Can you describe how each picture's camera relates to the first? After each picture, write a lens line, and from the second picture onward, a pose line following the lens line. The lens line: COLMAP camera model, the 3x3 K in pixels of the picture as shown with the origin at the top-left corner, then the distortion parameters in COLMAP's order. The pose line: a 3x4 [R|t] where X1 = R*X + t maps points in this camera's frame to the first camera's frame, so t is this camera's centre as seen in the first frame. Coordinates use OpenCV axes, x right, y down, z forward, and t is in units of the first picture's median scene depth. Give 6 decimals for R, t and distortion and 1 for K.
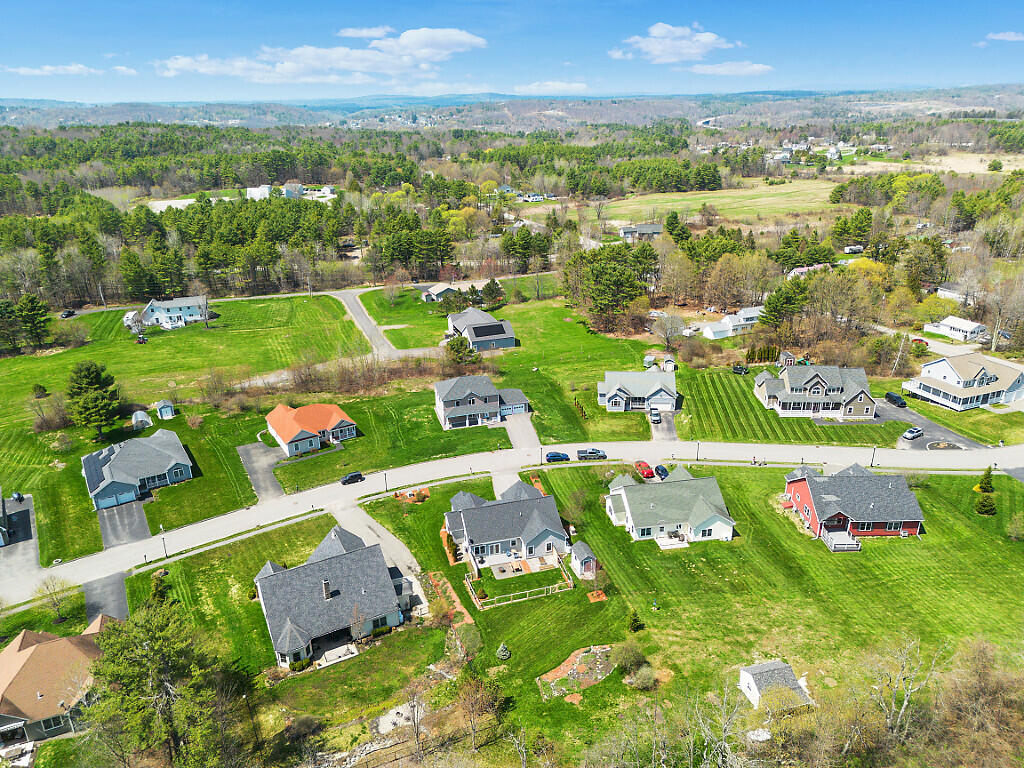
lens RADIAL K [[712.9, 0, 512.0], [0, 712.9, 384.0], [0, 0, 1]] dist [0.093159, -0.096921]
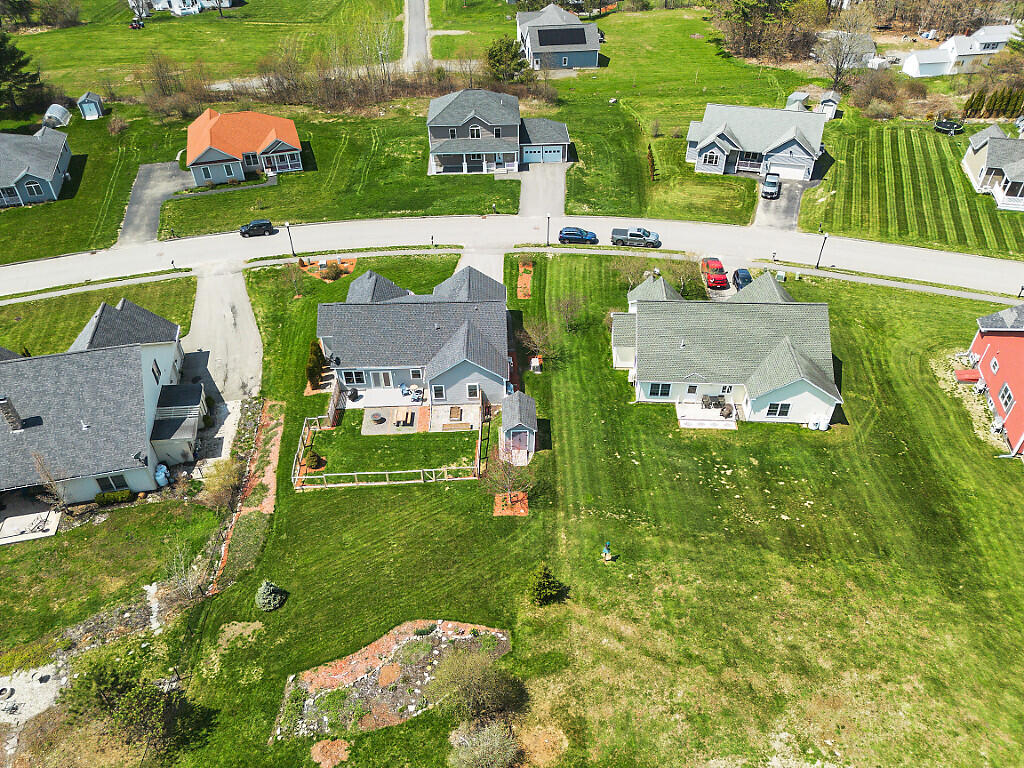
lens RADIAL K [[712.9, 0, 512.0], [0, 712.9, 384.0], [0, 0, 1]] dist [0.093159, -0.096921]
pose [[0.971476, 0.155756, -0.178812, 0.128316], [-0.094180, 0.945447, 0.311865, 0.034183], [0.217632, -0.286129, 0.933149, 0.354363]]
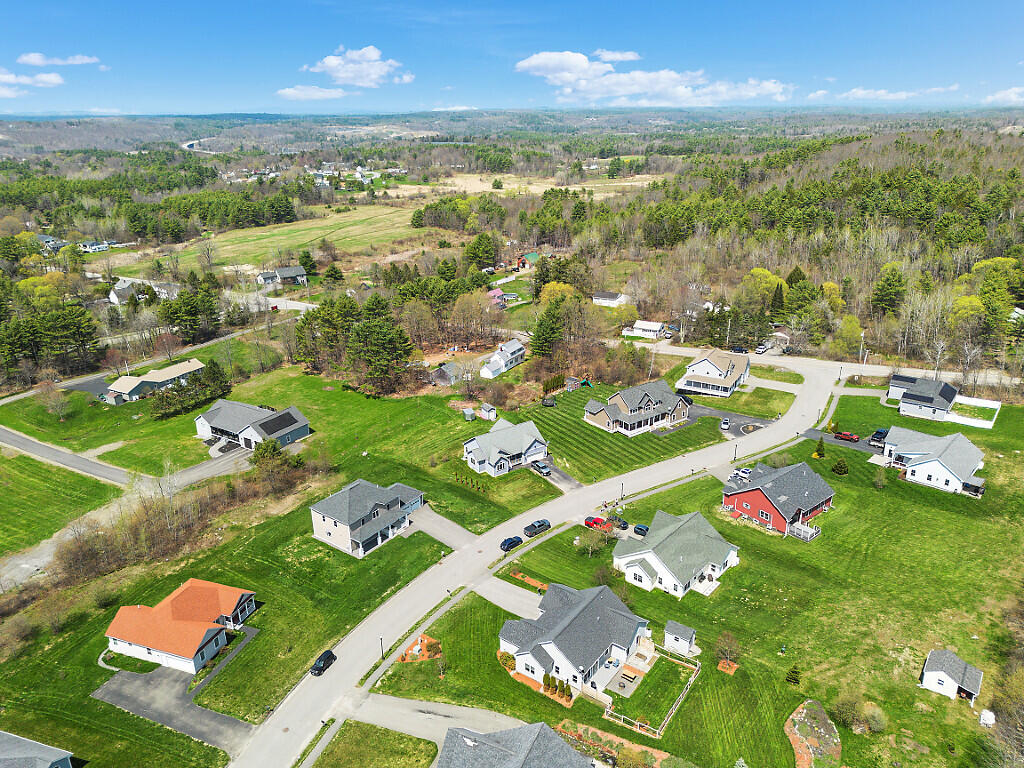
lens RADIAL K [[712.9, 0, 512.0], [0, 712.9, 384.0], [0, 0, 1]] dist [0.093159, -0.096921]
pose [[0.786180, -0.214426, 0.579605, -0.401854], [0.229424, 0.972120, 0.048445, -0.133164], [-0.573833, 0.094889, 0.813456, 0.205477]]
